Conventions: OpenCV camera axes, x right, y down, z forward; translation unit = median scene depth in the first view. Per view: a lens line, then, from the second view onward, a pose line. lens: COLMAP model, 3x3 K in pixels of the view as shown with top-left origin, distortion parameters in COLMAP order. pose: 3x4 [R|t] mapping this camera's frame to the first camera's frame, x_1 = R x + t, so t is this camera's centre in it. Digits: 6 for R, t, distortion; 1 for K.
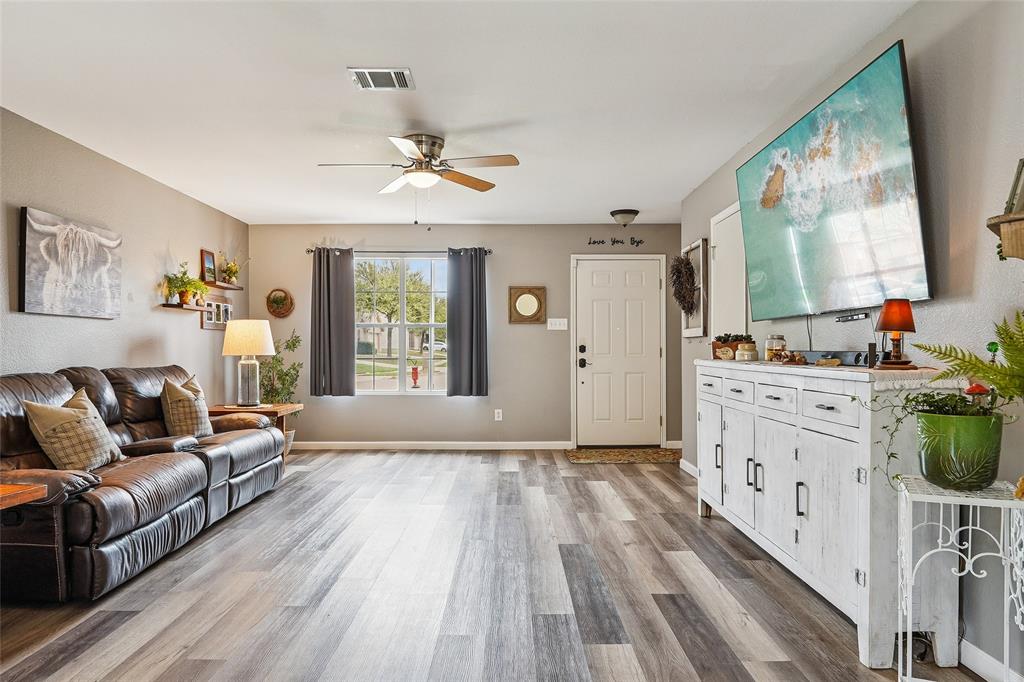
lens RADIAL K [[643.8, 0, 512.4], [0, 643.8, 350.8], [0, 0, 1]] dist [-0.026632, 0.000102]
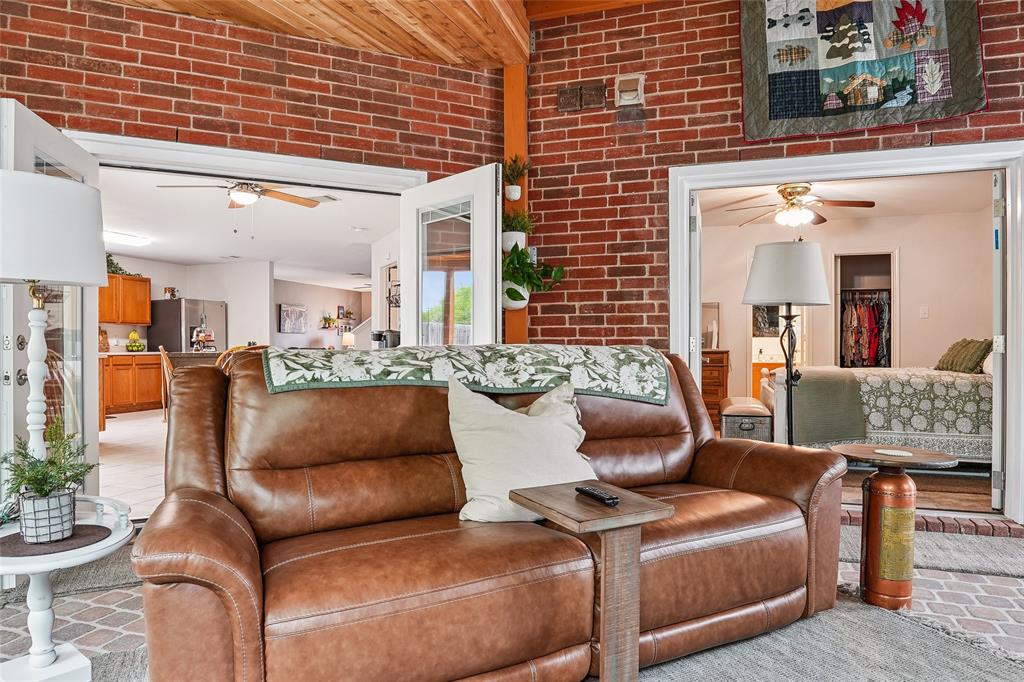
lens RADIAL K [[643.8, 0, 510.2], [0, 643.8, 347.0], [0, 0, 1]] dist [-0.026632, 0.000102]
pose [[0.947295, 0.000702, -0.320362, 1.119727], [-0.001661, 0.999995, -0.002722, 0.020772], [0.320358, 0.003111, 0.947291, -1.395019]]
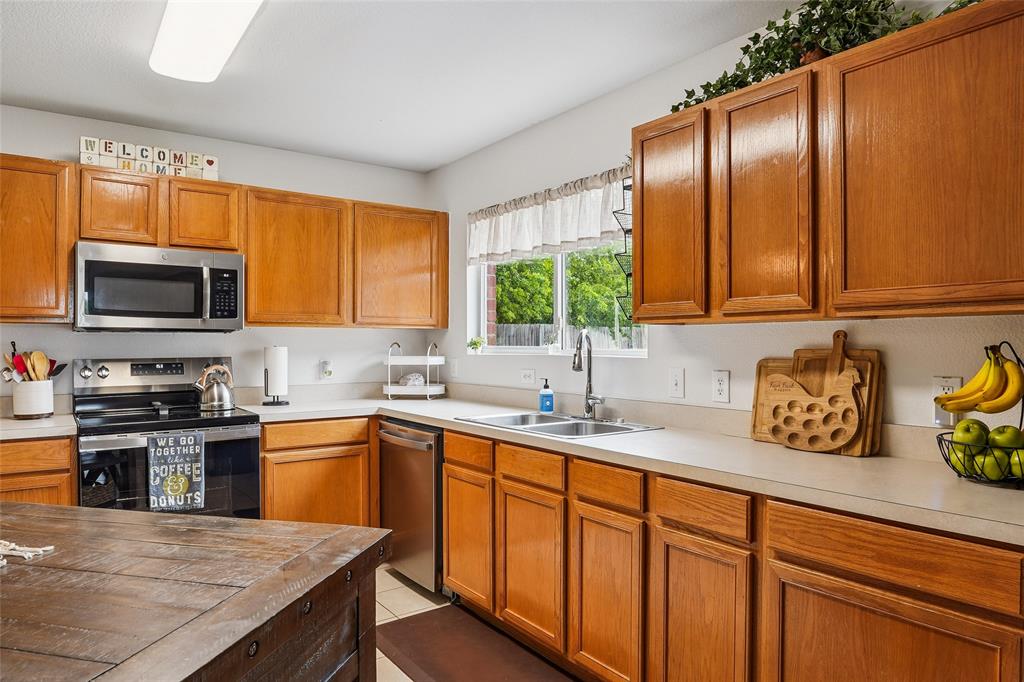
lens RADIAL K [[643.8, 0, 509.8], [0, 643.8, 346.5], [0, 0, 1]] dist [-0.026632, 0.000102]
pose [[-0.817024, 0.004640, -0.576585, -0.115019], [-0.000124, 0.999966, 0.008222, -0.032276], [0.576604, 0.006789, -0.816996, 0.078297]]
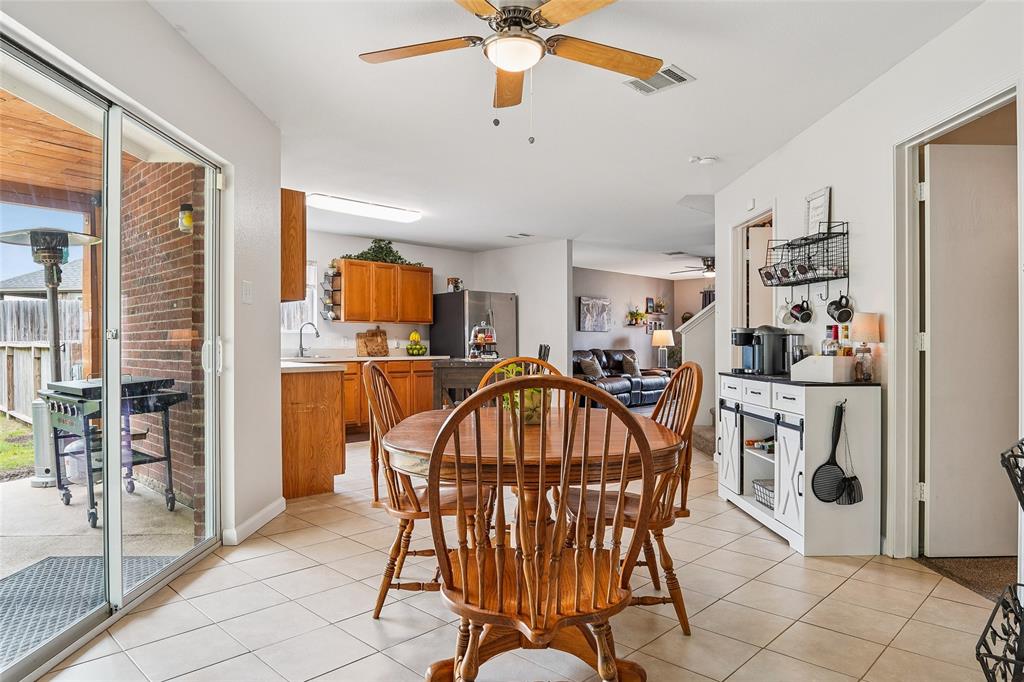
lens RADIAL K [[643.8, 0, 516.9], [0, 643.8, 344.1], [0, 0, 1]] dist [-0.026632, 0.000102]
pose [[0.720941, 0.001665, -0.692995, 0.772090], [-0.003072, 0.999995, -0.000793, 0.004304], [0.692990, 0.002700, 0.720942, -0.964308]]
